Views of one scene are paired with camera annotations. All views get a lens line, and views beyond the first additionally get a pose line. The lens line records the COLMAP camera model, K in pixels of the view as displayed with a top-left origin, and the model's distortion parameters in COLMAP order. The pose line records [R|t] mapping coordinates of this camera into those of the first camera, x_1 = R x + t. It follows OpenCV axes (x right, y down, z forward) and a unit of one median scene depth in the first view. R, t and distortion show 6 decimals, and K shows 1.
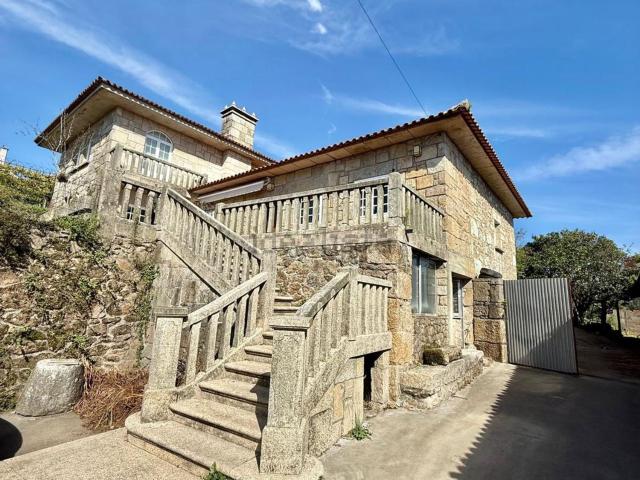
lens RADIAL K [[335.6, 0, 320.0], [0, 335.6, 240.0], [0, 0, 1]] dist [0.004354, -0.000192]
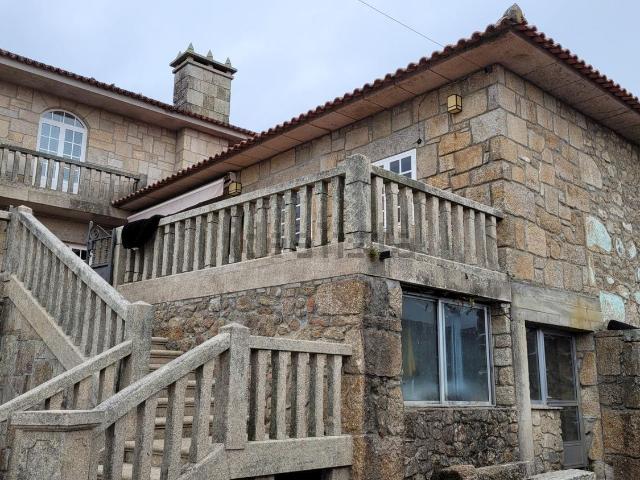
lens RADIAL K [[630.3, 0, 322.6], [0, 630.3, 239.3], [0, 0, 1]] dist [0.063540, 0.000000]
pose [[0.984949, -0.075291, -0.155588, 0.201543], [0.066927, 0.996052, -0.058319, 0.001866], [0.159364, 0.047028, 0.986099, -0.044830]]
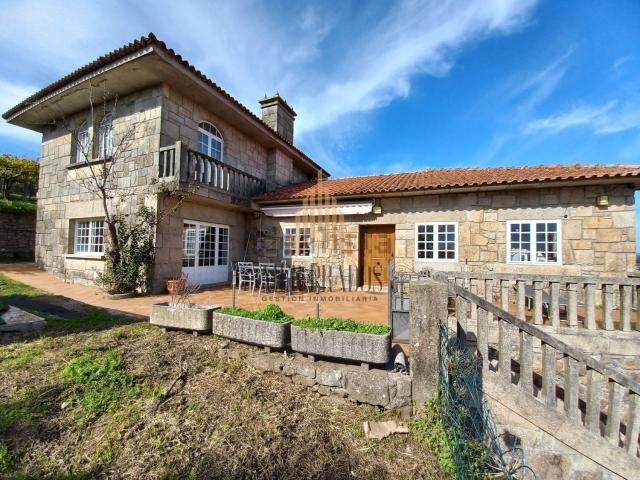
lens RADIAL K [[251.0, 0, 325.9], [0, 251.0, 244.7], [0, 0, 1]] dist [-0.007666, -0.000300]
pose [[0.958843, -0.021829, 0.283097, -0.590838], [-0.024581, 0.986915, 0.159354, -0.213017], [-0.282871, -0.159754, 0.945760, 0.488899]]
